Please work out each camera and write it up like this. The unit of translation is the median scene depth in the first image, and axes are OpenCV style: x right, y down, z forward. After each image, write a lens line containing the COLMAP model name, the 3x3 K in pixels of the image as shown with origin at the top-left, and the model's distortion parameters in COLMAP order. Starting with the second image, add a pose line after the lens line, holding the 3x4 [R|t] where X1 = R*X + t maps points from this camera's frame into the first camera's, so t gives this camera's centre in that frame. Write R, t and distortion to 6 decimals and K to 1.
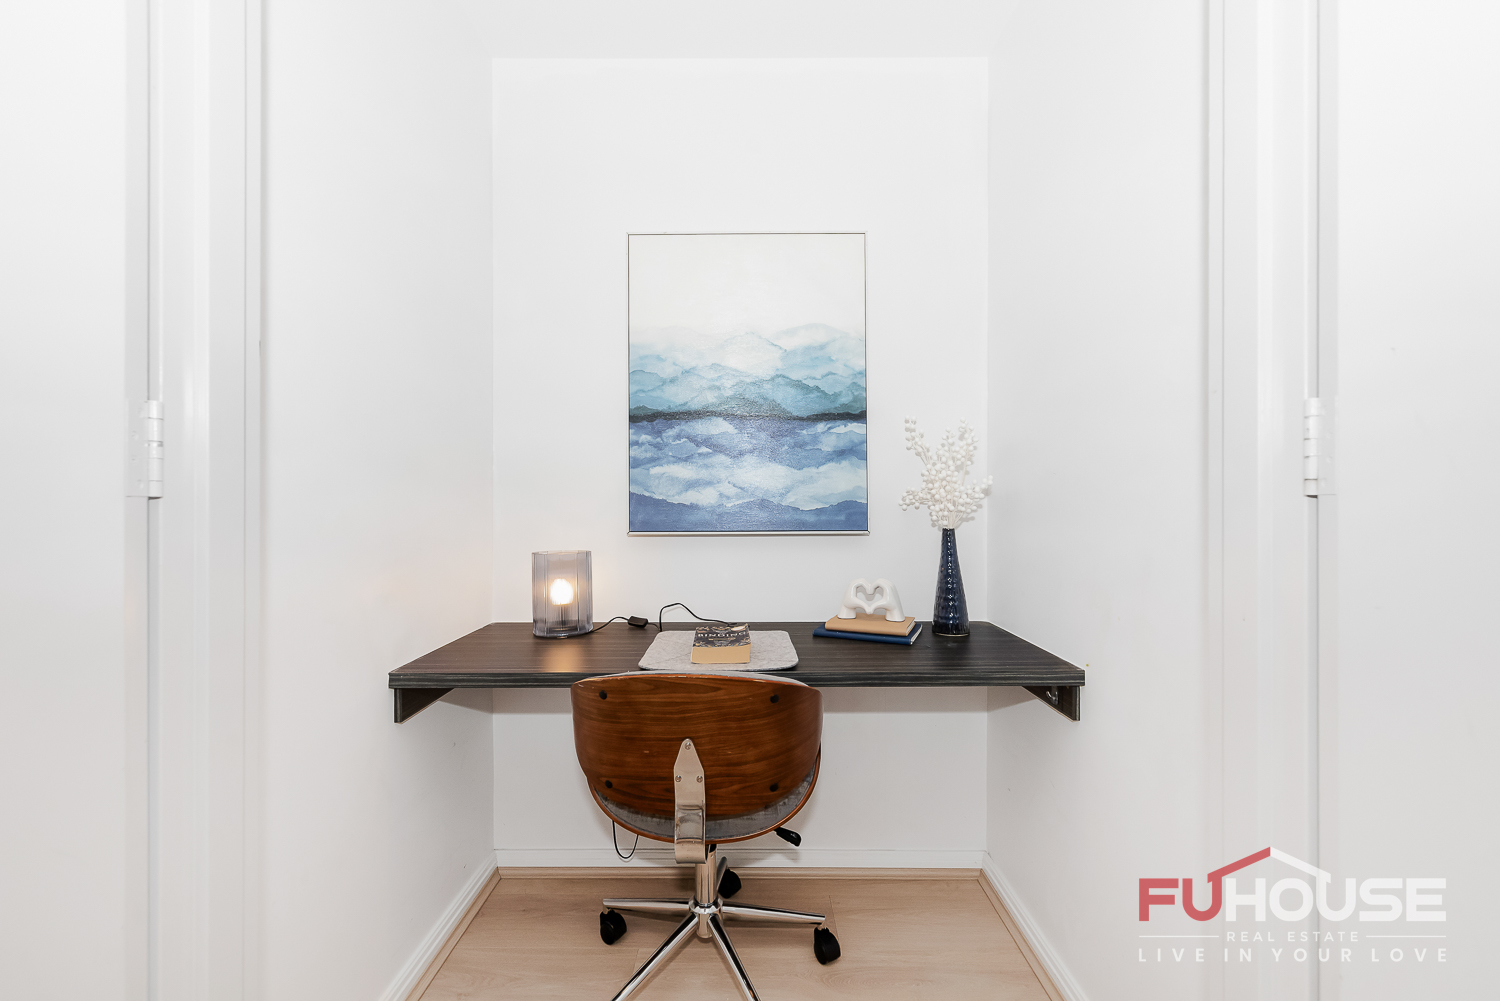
lens RADIAL K [[590.9, 0, 750.0], [0, 590.9, 500.5], [0, 0, 1]] dist [-0.000161, -0.000039]
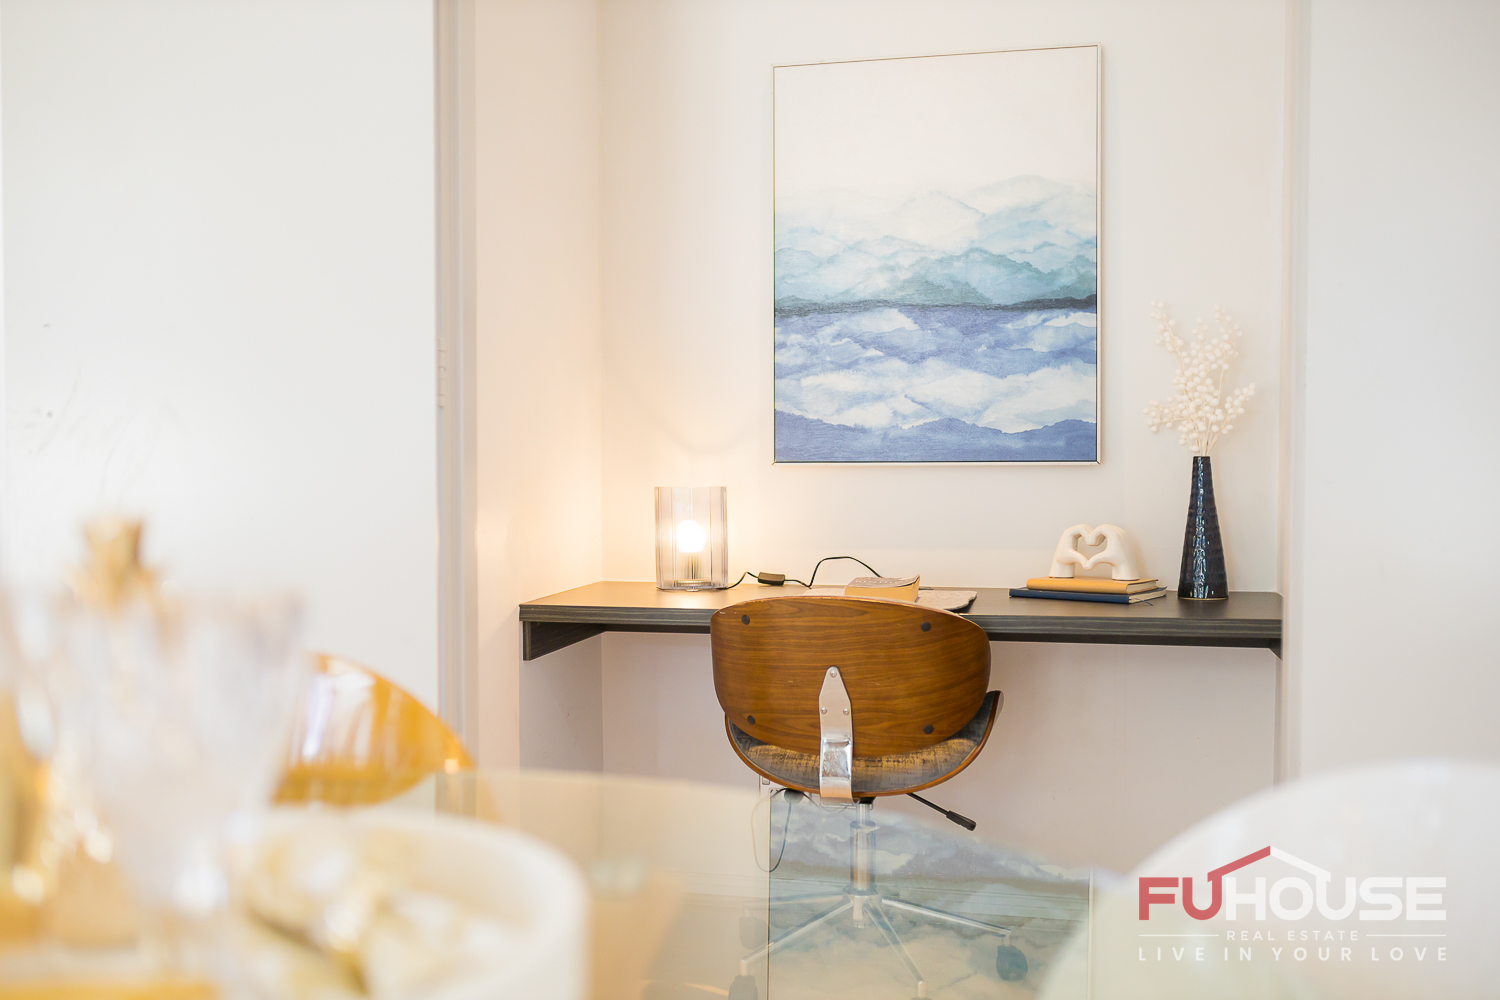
lens RADIAL K [[1417.0, 0, 750.0], [0, 1417.0, 500.0], [0, 0, 1]] dist [-0.009001, -0.010398]
pose [[0.974827, 0.007114, -0.222848, 0.171868], [0.001155, 0.999316, 0.036955, 0.033824], [0.222958, -0.036282, 0.974153, -0.786727]]
